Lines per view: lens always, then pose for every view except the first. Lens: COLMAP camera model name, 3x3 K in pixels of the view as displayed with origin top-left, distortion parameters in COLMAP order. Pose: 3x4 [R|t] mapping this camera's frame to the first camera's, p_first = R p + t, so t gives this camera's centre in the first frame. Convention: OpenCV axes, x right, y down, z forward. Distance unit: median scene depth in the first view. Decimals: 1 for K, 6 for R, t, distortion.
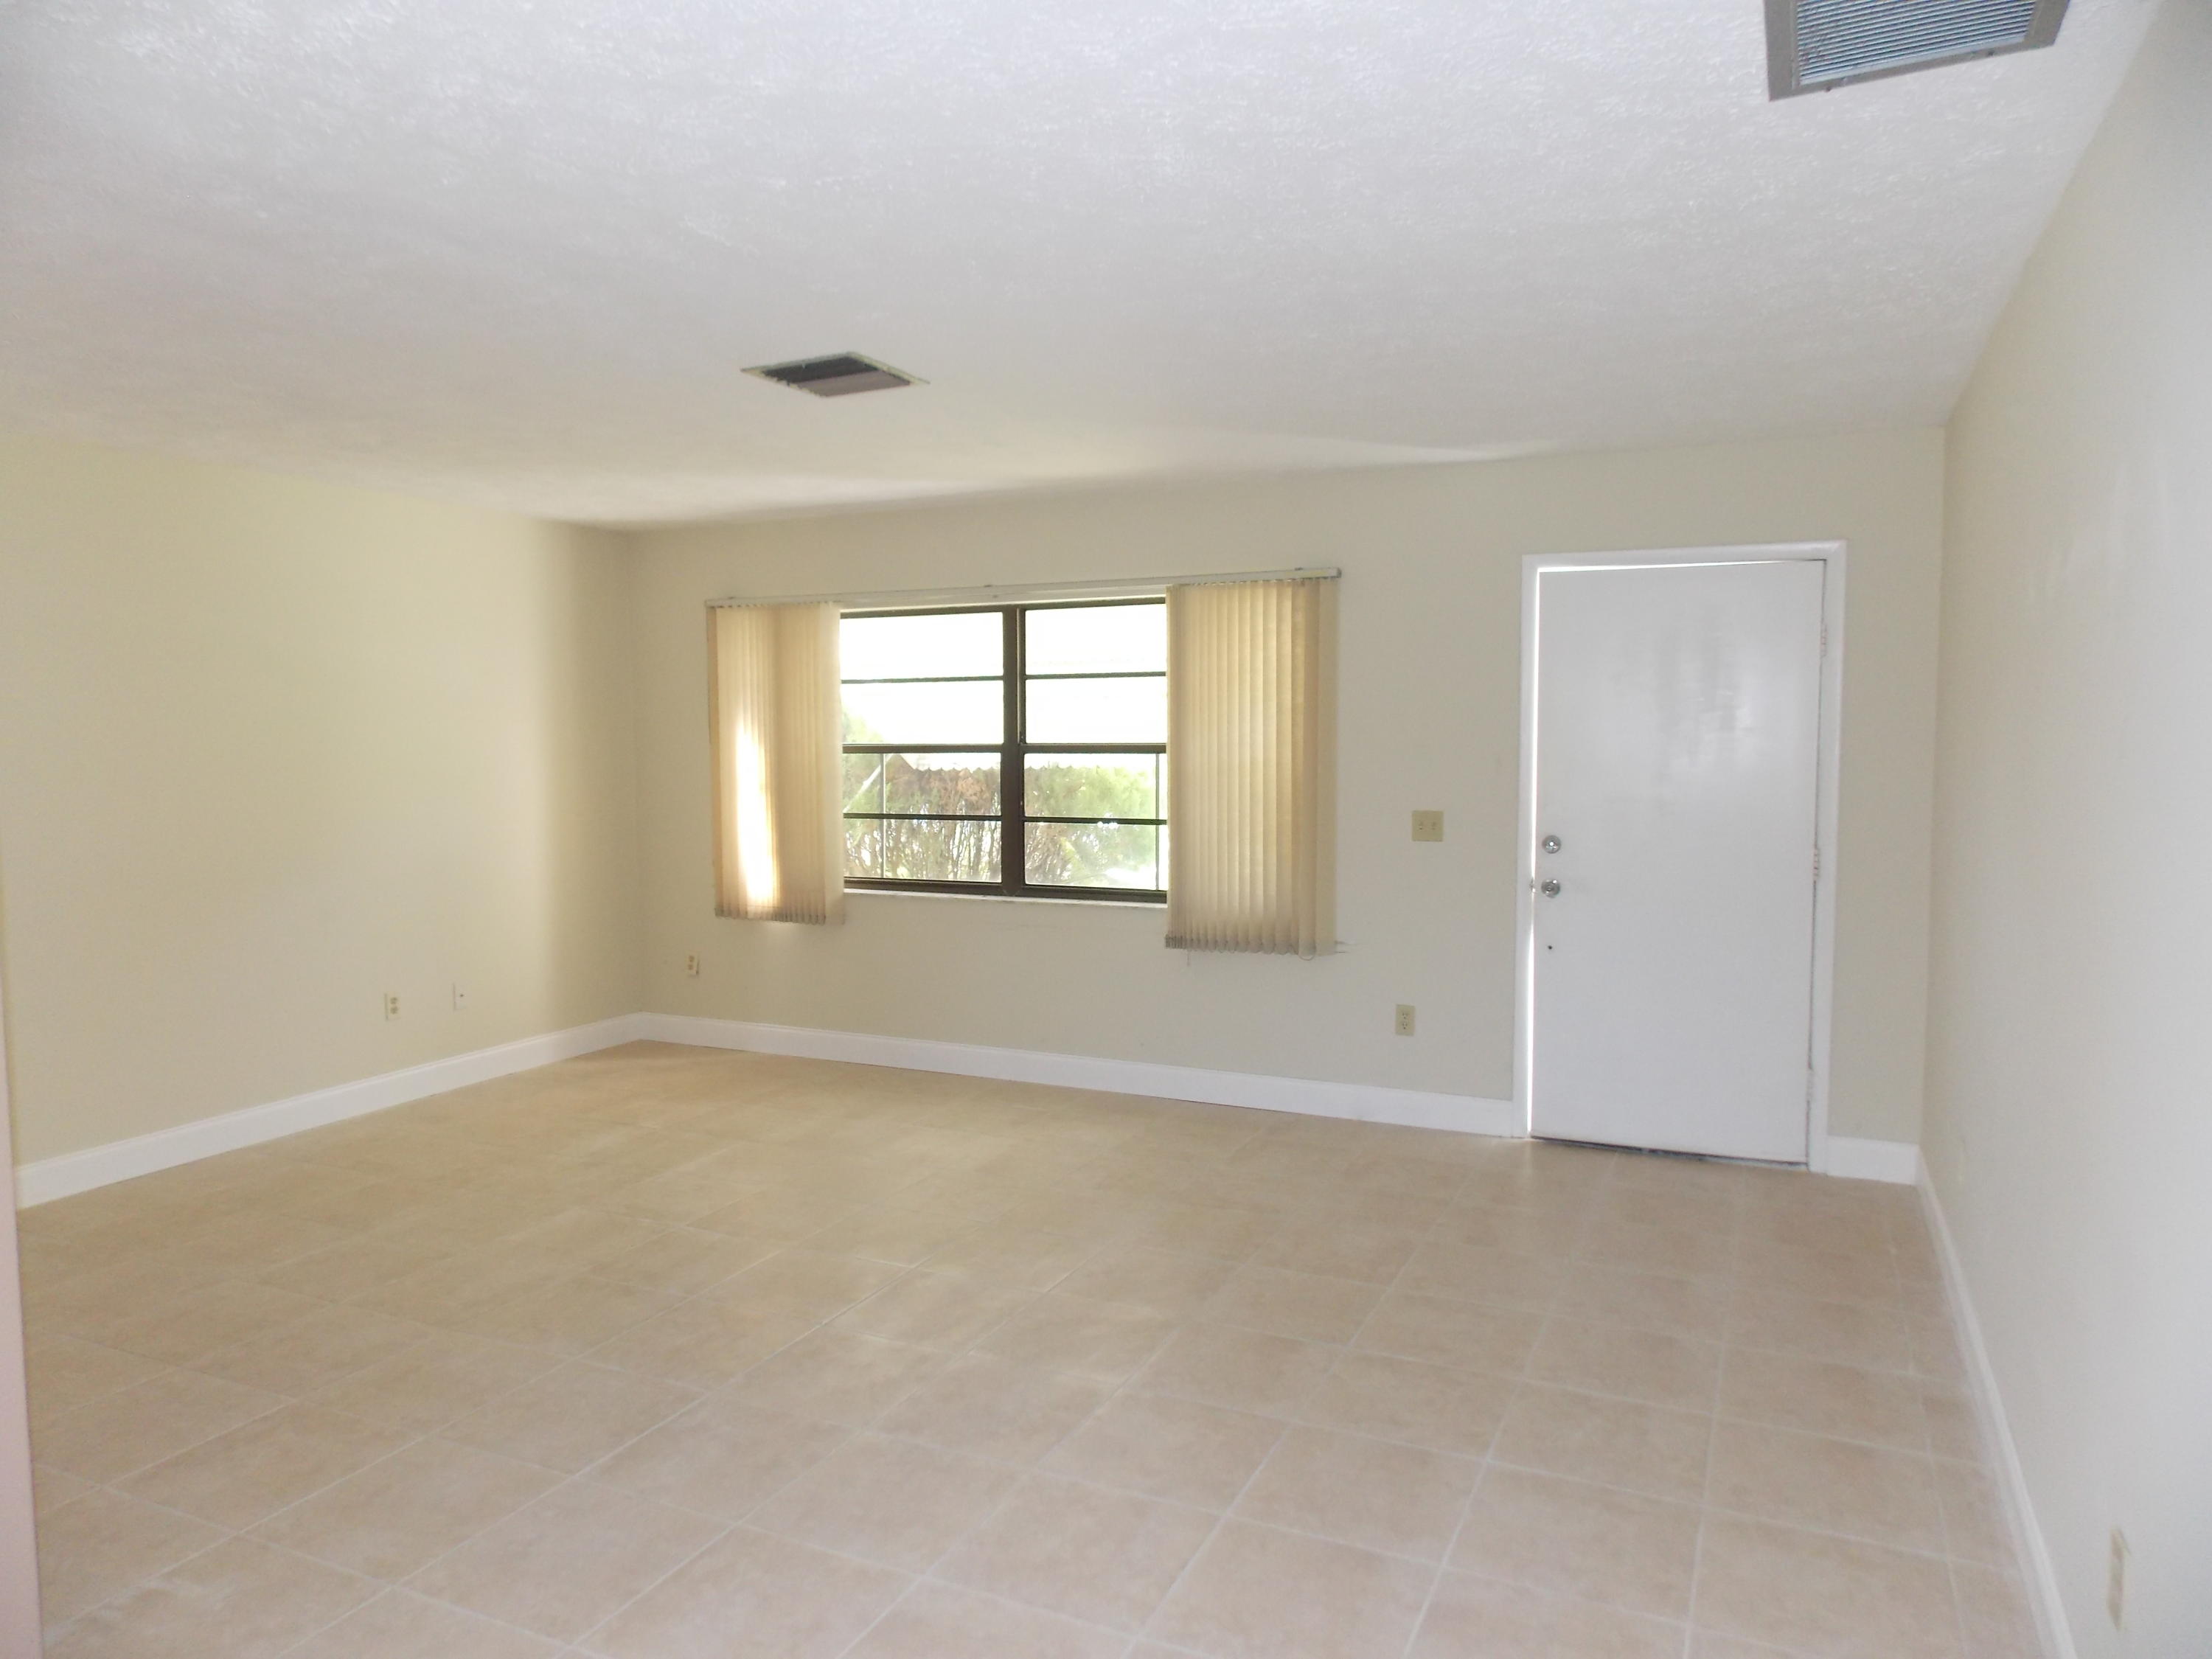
lens RADIAL K [[1462.6, 0, 1106.0], [0, 1462.6, 829.5], [0, 0, 1]] dist [-0.000369, 0.003483]
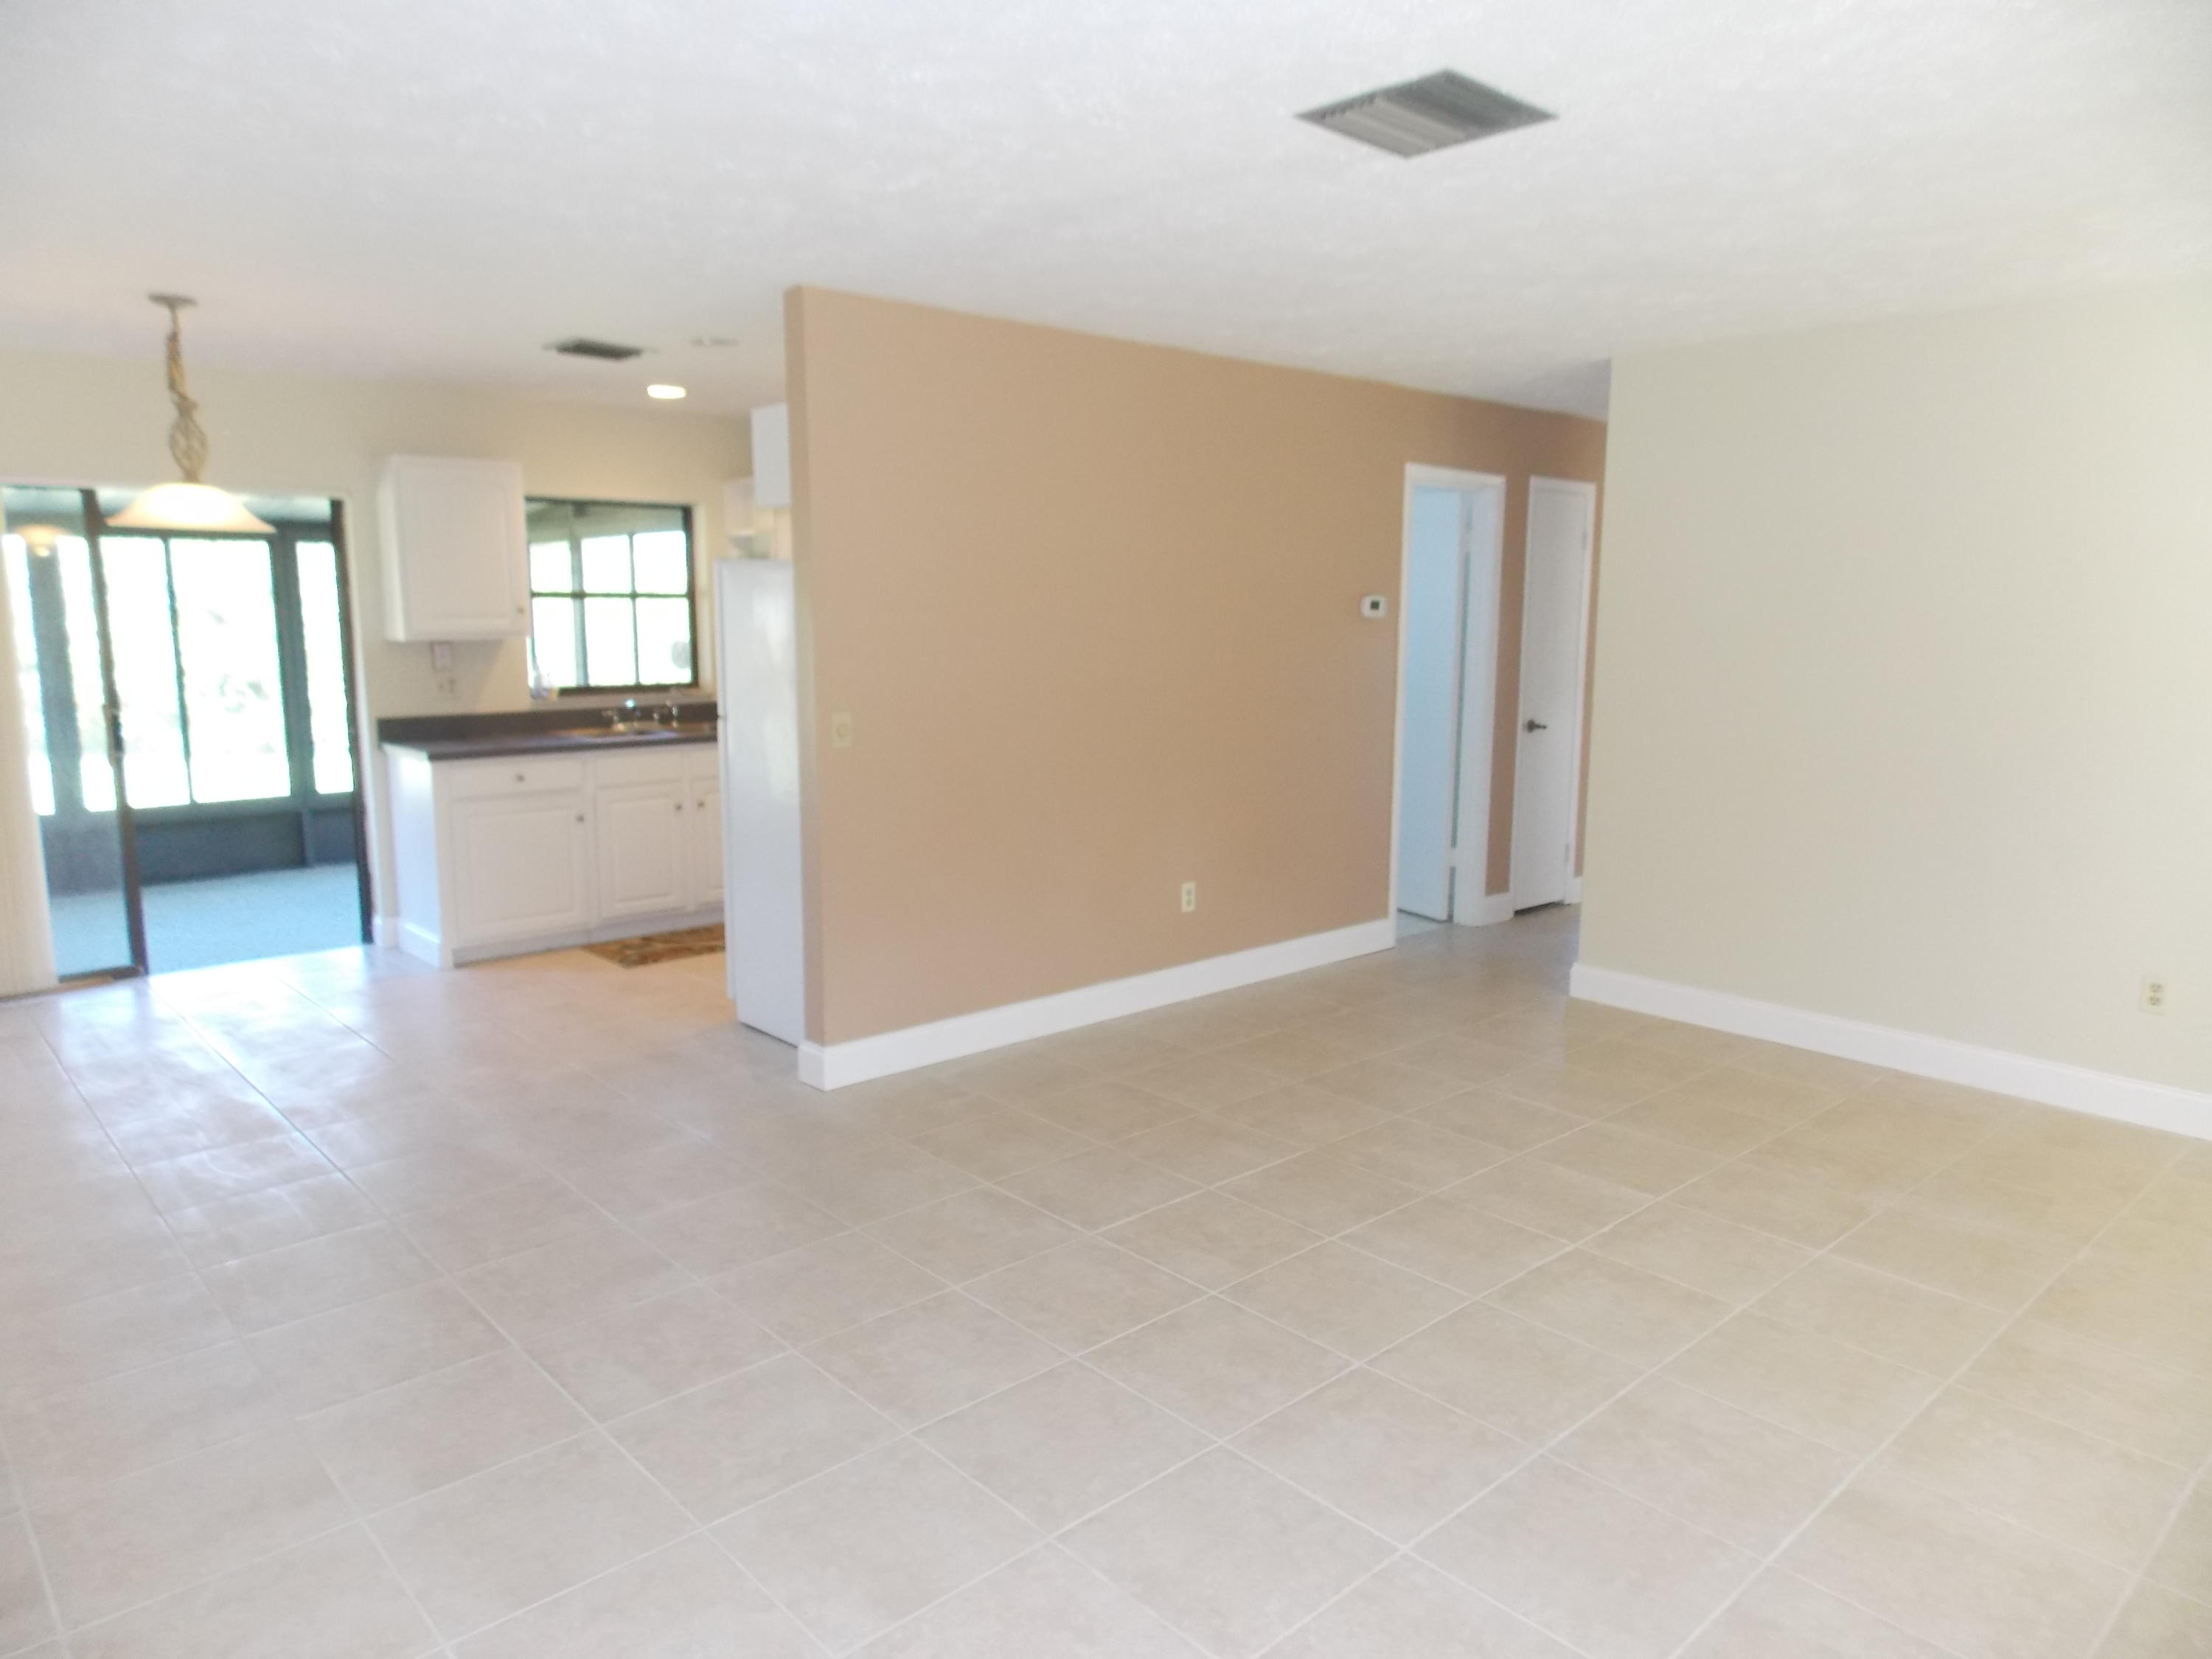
lens RADIAL K [[1462.6, 0, 1106.0], [0, 1462.6, 829.5], [0, 0, 1]] dist [-0.000369, 0.003483]
pose [[-0.369384, 0.152057, -0.916752, 0.565172], [-0.075642, 0.978328, 0.192748, -0.096168], [0.926193, 0.140543, -0.349877, 1.141037]]
